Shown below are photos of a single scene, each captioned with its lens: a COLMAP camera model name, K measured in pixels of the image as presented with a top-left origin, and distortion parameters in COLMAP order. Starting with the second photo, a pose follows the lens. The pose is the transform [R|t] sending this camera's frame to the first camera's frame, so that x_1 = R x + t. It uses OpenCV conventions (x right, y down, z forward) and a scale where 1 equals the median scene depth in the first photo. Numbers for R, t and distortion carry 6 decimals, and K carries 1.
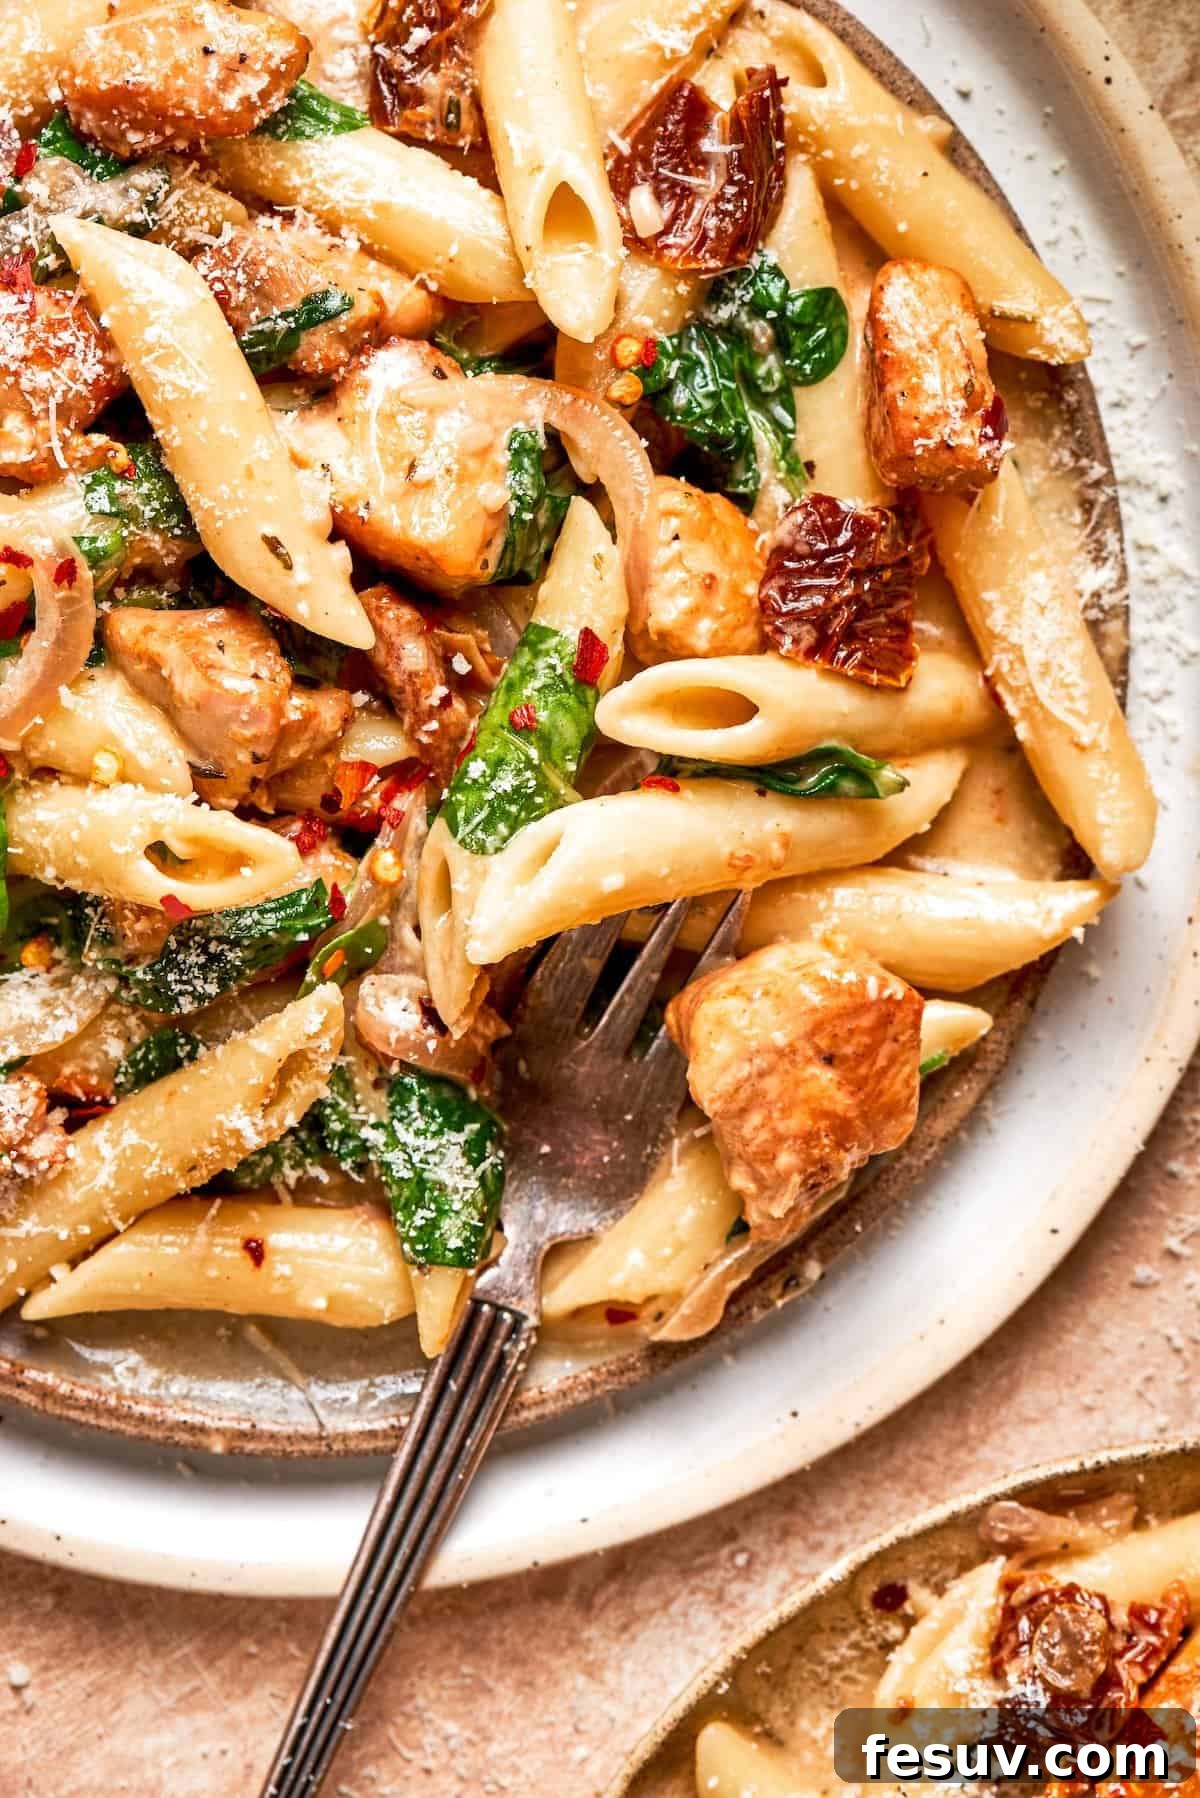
lens RADIAL K [[6808.0, 0, 603.8], [0, 6808.0, 901.2], [0, 0, 1]] dist [-0.349085, 0.000000]
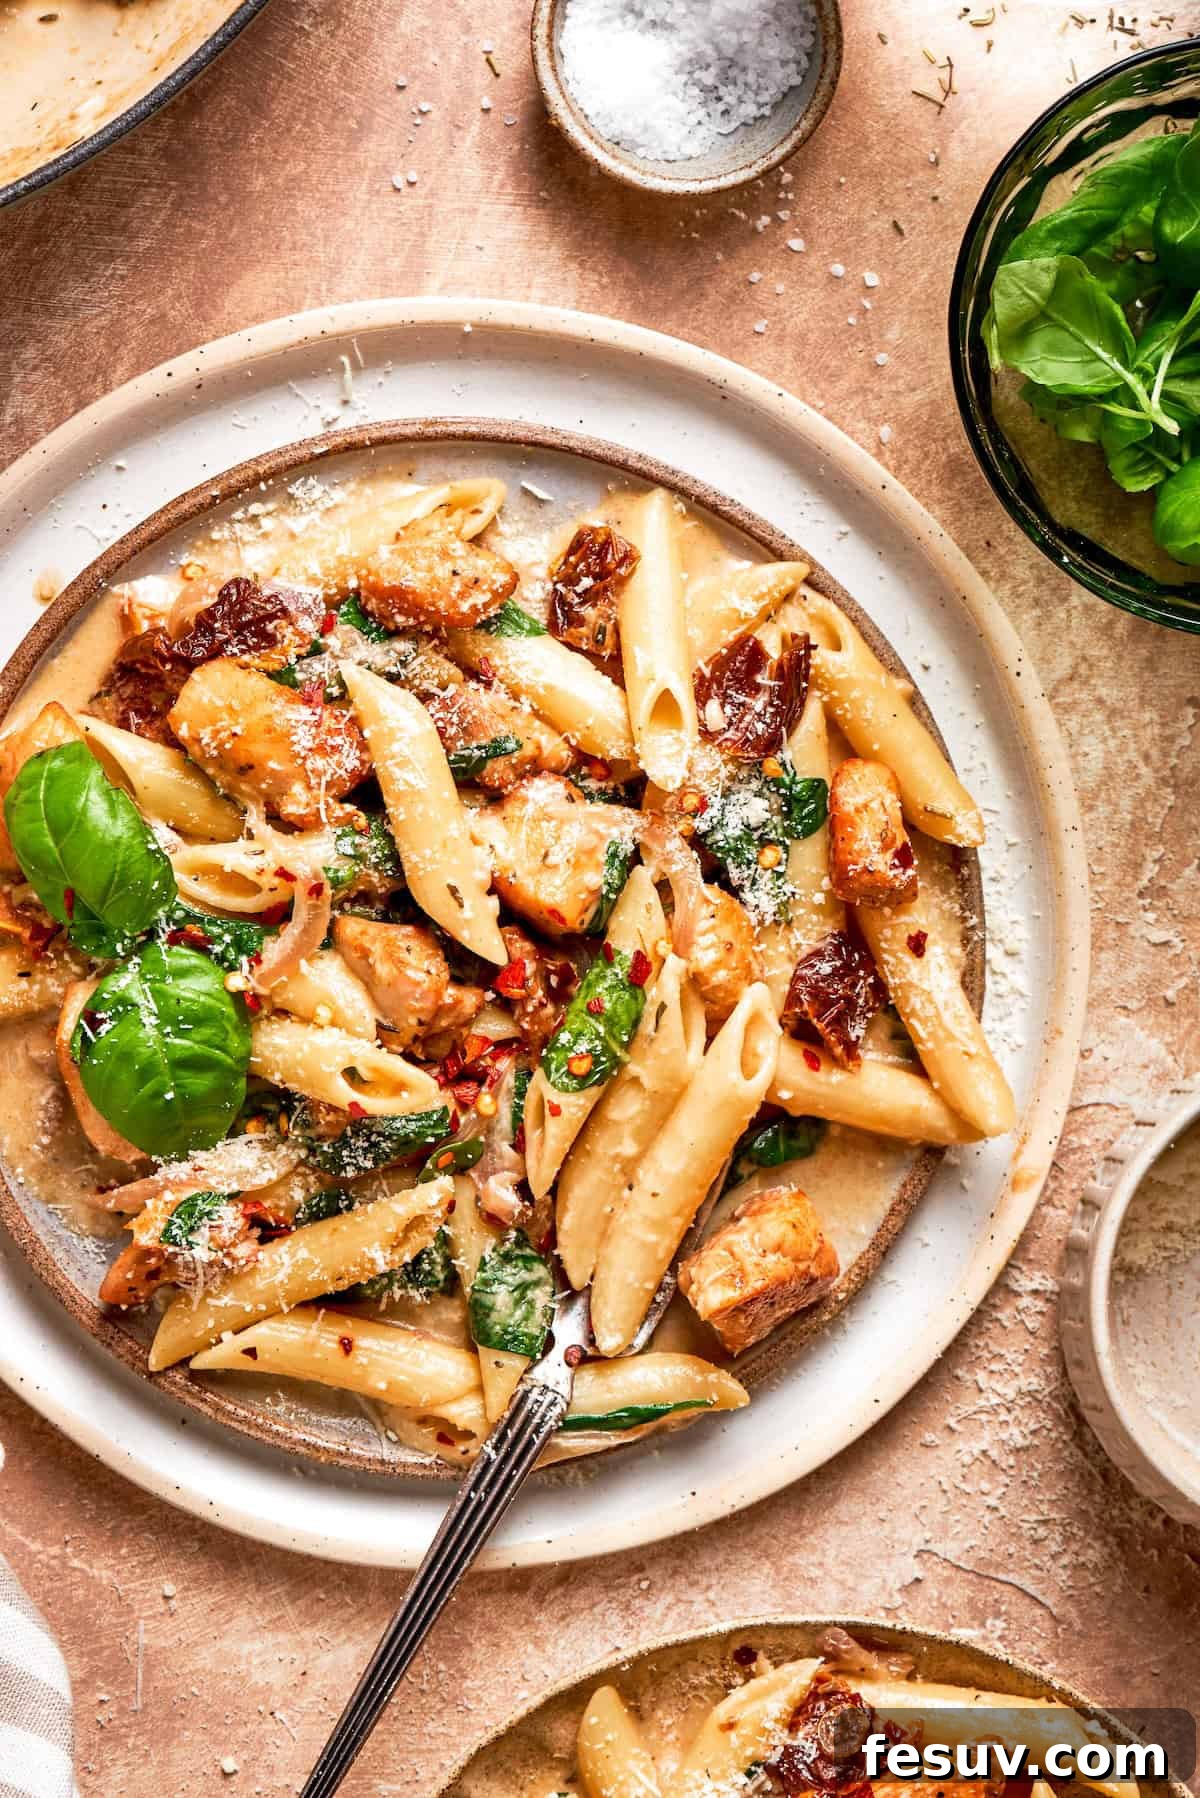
lens RADIAL K [[6808.0, 0, 597.5], [0, 6808.0, 897.6], [0, 0, 1]] dist [-0.349085, 0.000000]
pose [[0.989051, 0.146652, 0.016486, -0.039992], [-0.145584, 0.987886, -0.053724, 0.028386], [-0.024165, 0.050735, 0.998420, -0.564524]]
